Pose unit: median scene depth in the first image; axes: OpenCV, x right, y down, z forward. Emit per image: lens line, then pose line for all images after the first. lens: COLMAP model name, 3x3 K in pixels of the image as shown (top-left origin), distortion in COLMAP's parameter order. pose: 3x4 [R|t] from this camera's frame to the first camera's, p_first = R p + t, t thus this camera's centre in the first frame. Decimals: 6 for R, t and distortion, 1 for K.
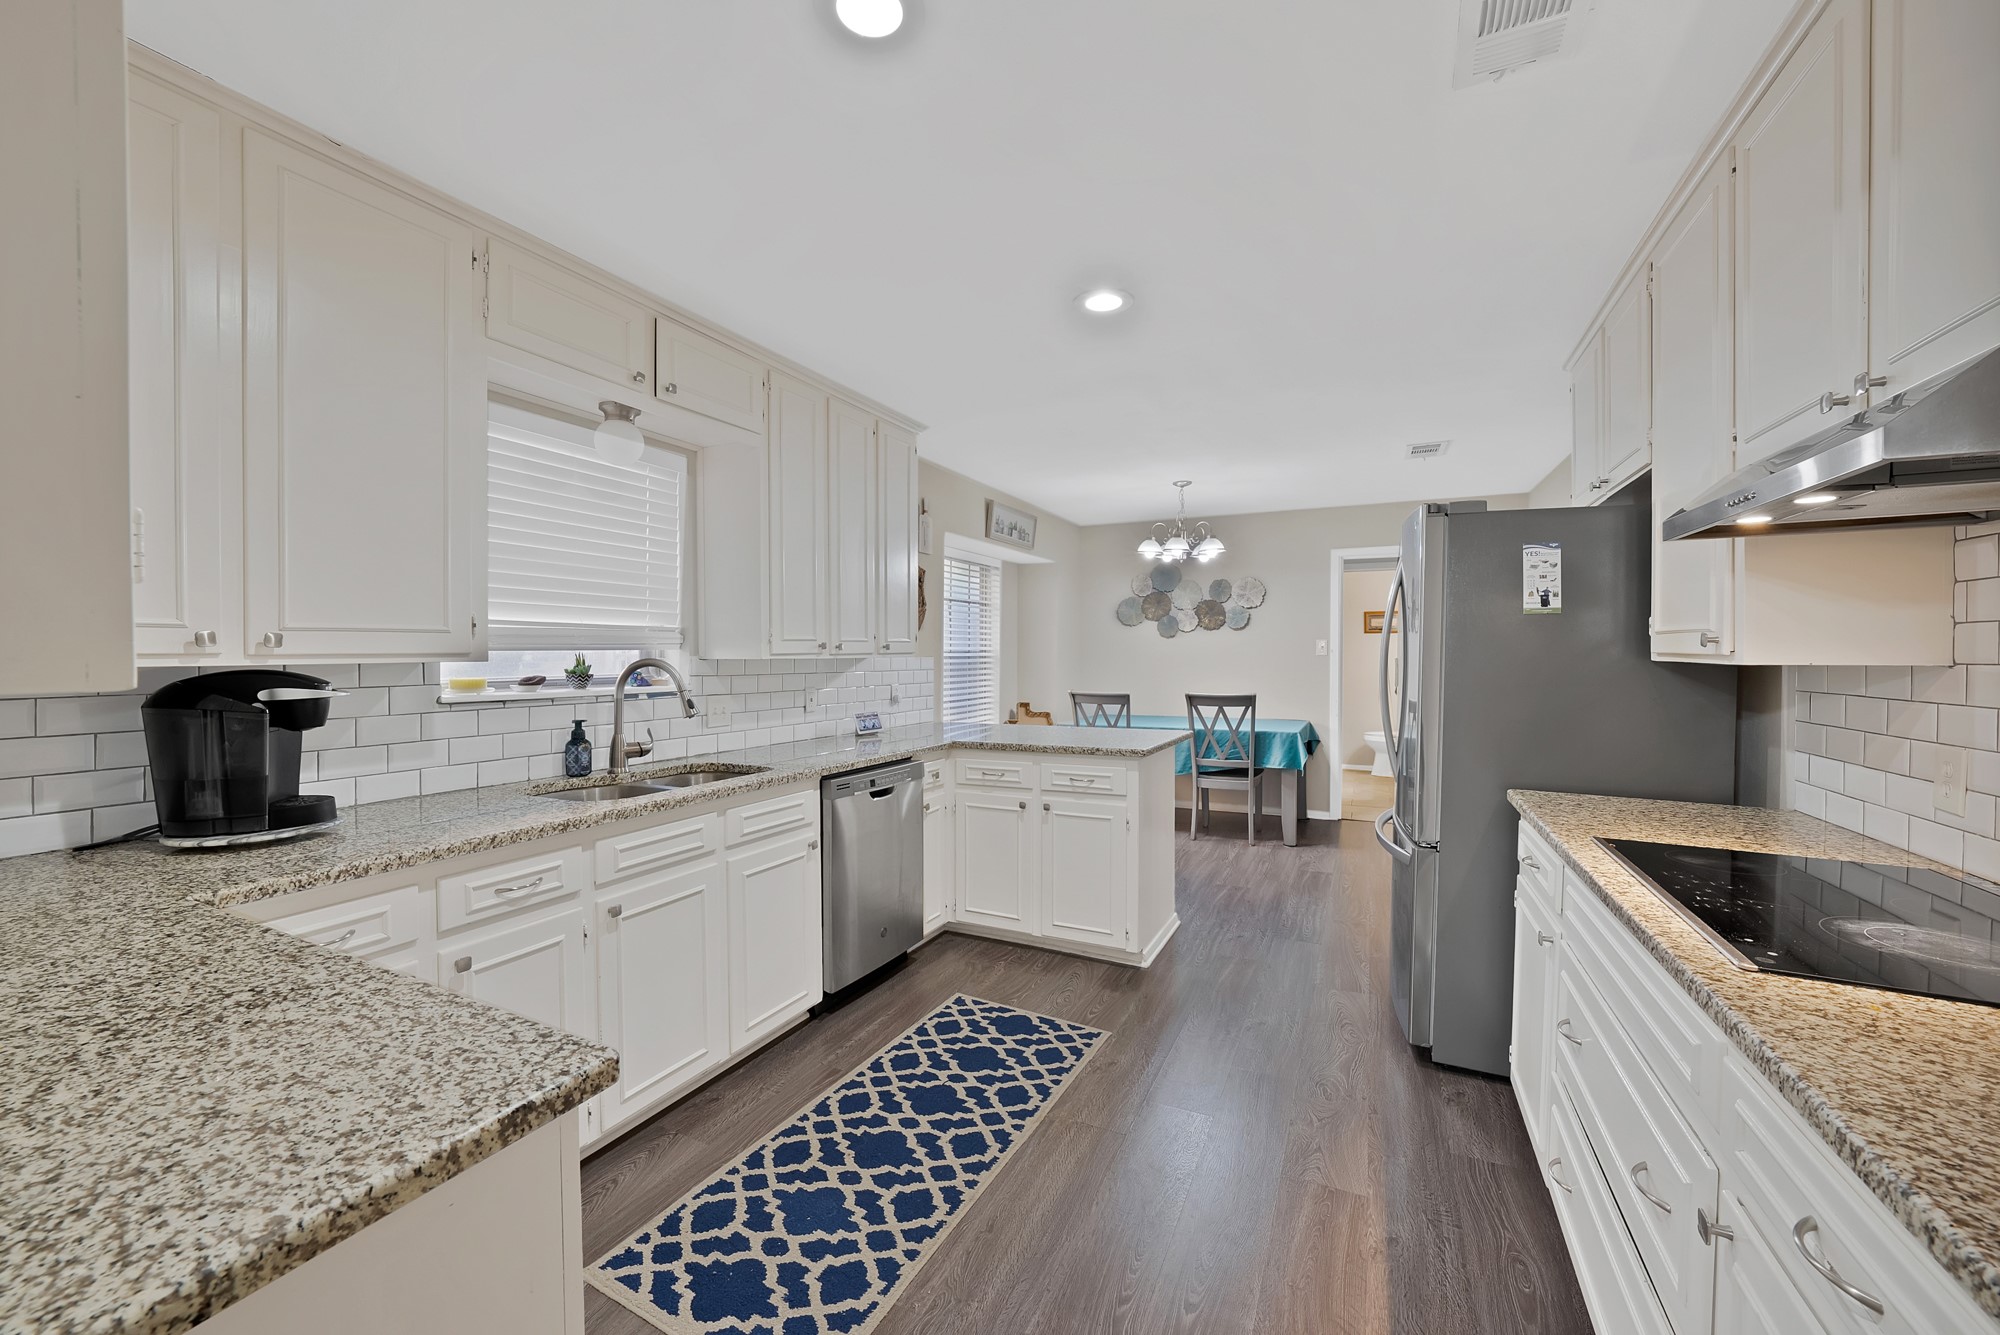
lens RADIAL K [[767.0, 0, 999.5], [0, 767.0, 659.9], [0, 0, 1]] dist [-0.015385, 0.001685]
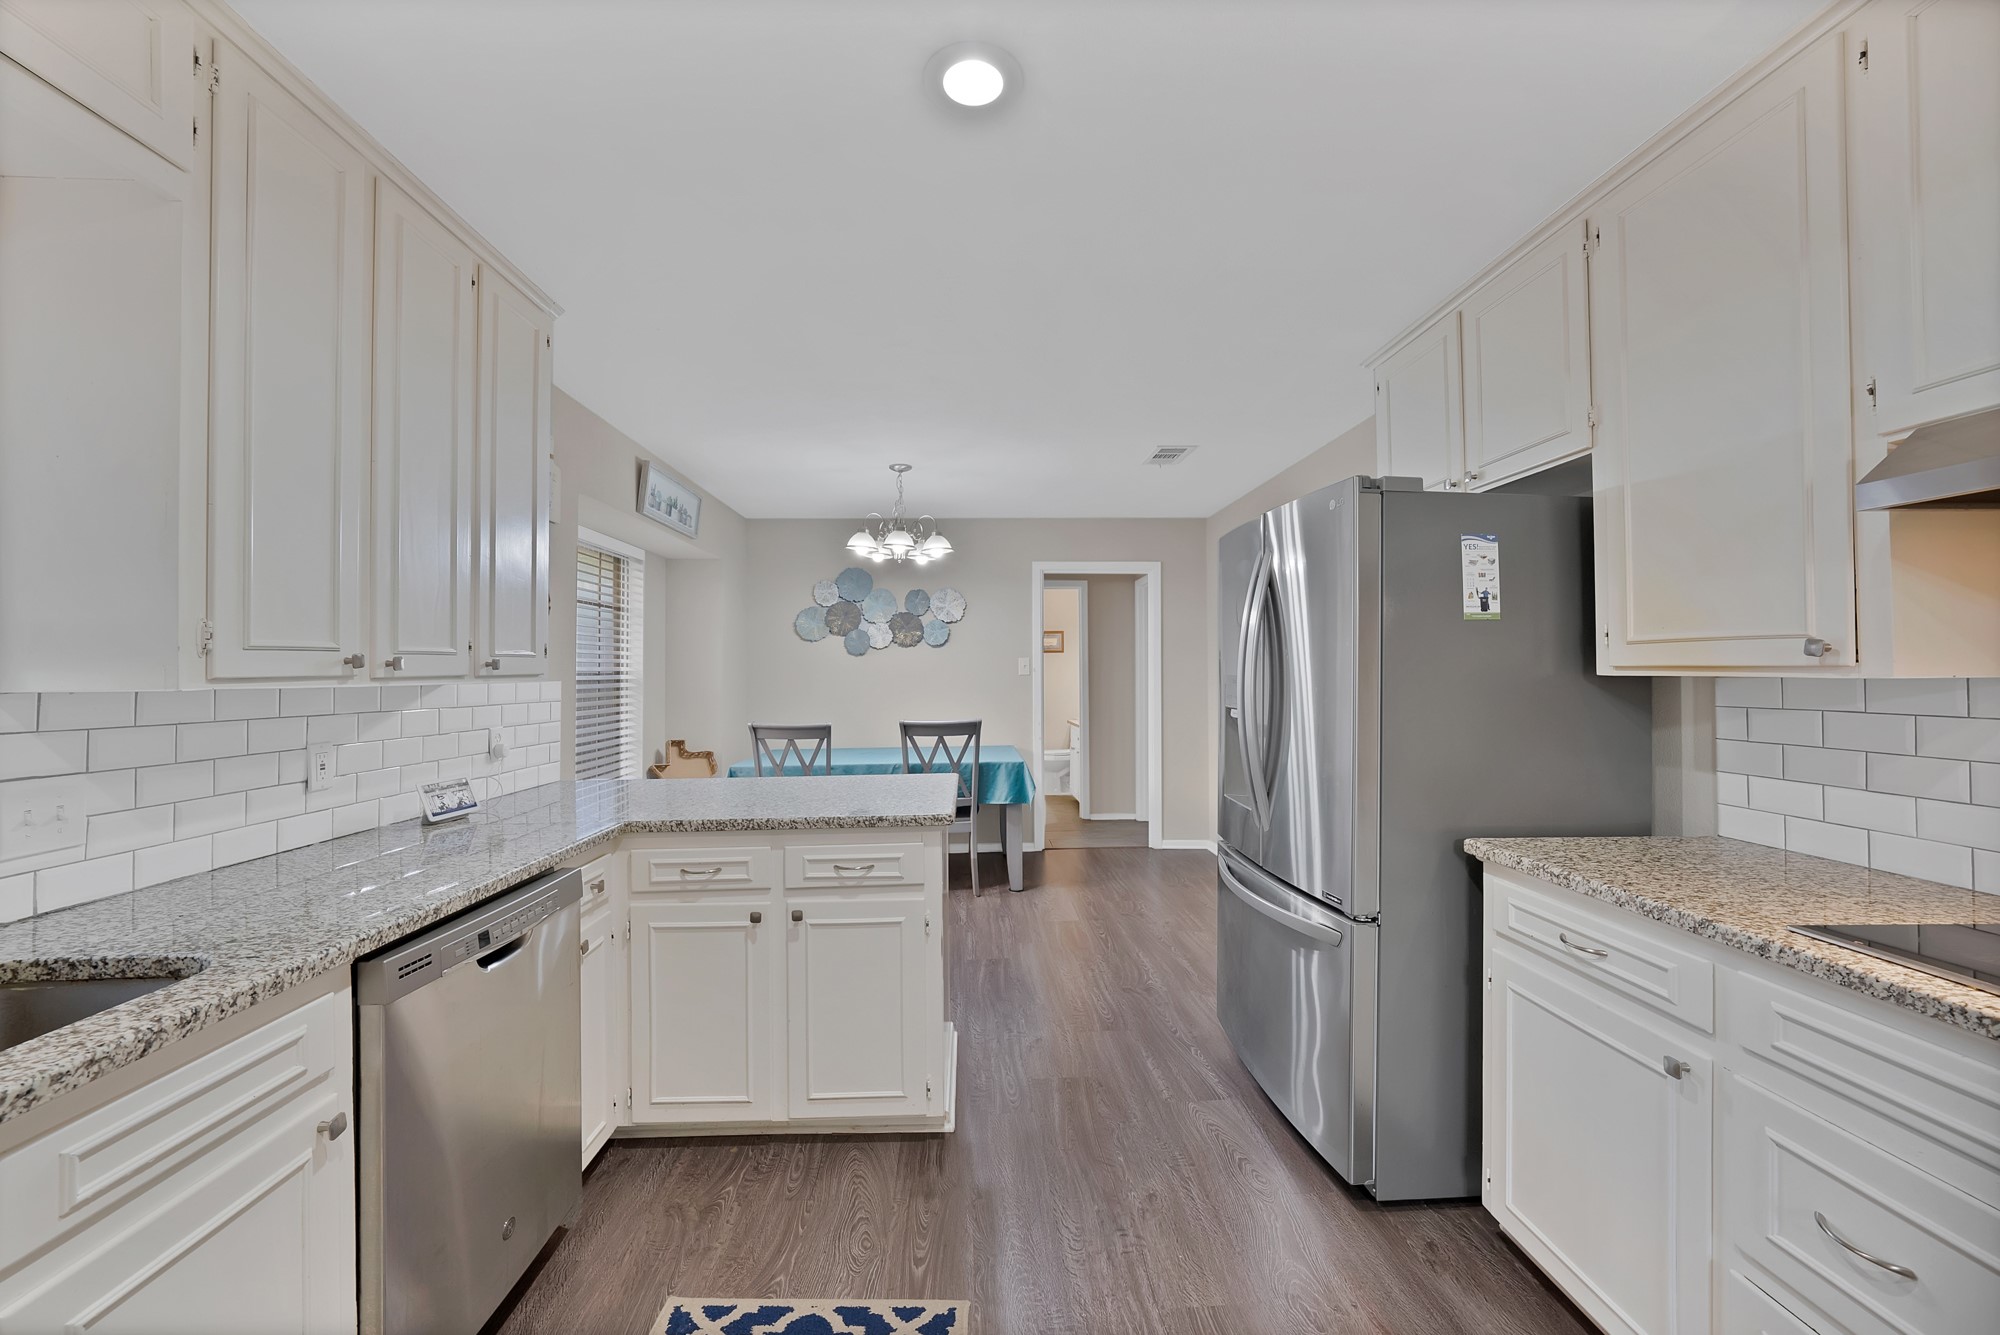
lens RADIAL K [[767.0, 0, 1000.0], [0, 767.0, 658.3], [0, 0, 1]] dist [-0.015385, 0.001685]
pose [[0.879284, 0.001917, 0.476295, -0.081916], [0.012261, 0.999569, -0.026657, -0.002079], [-0.476141, 0.029279, 0.878882, 0.310690]]
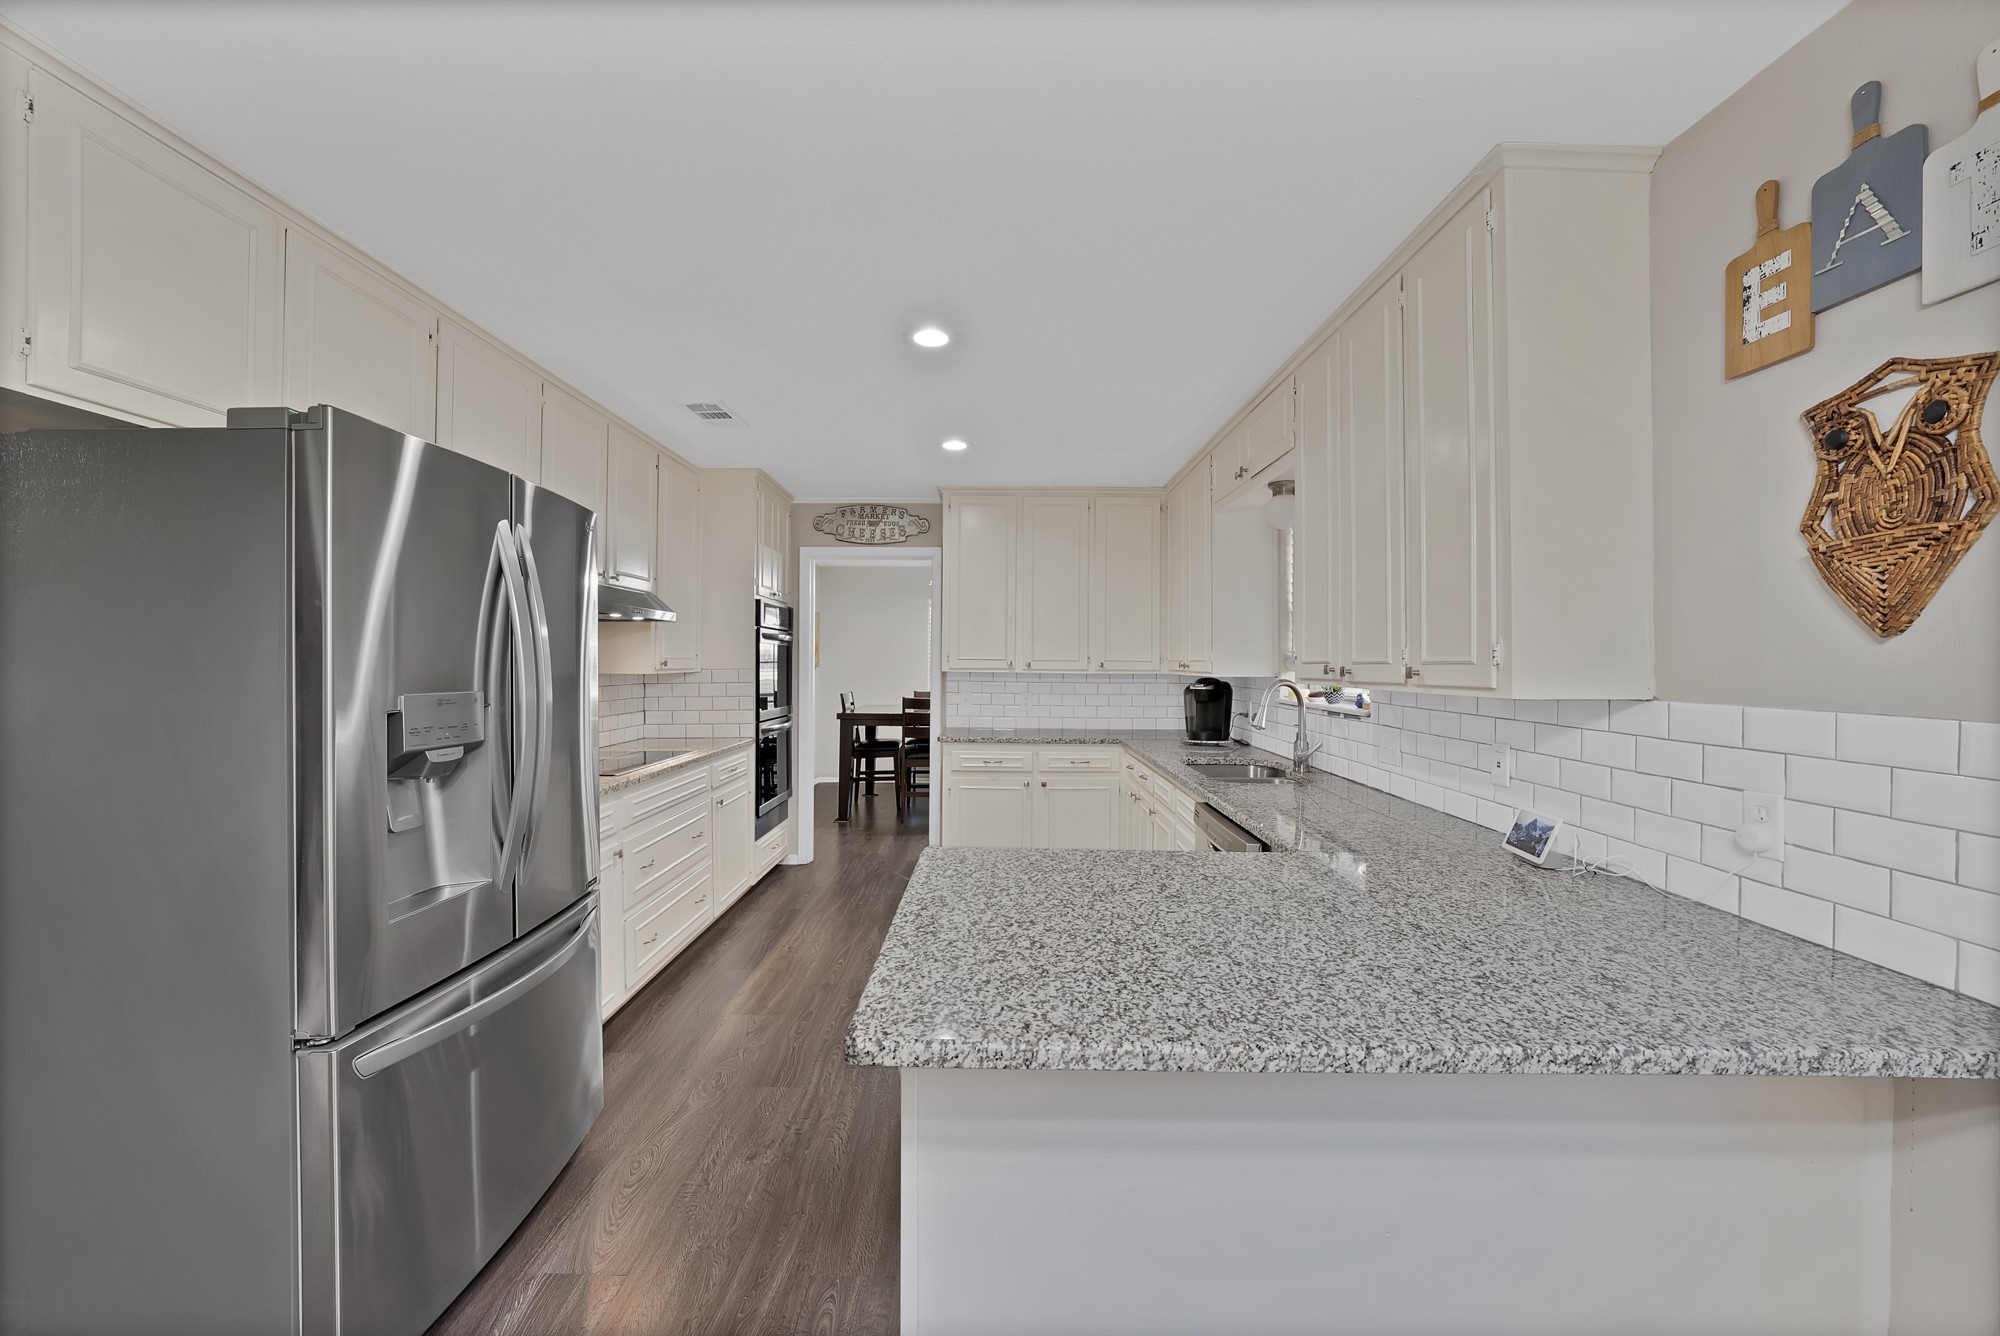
lens RADIAL K [[767.0, 0, 999.1], [0, 767.0, 657.9], [0, 0, 1]] dist [-0.015385, 0.001685]
pose [[-0.902283, -0.001749, -0.431141, 0.314911], [-0.011535, 0.999732, 0.020083, -0.031383], [0.430990, 0.023094, -0.902061, 1.261206]]
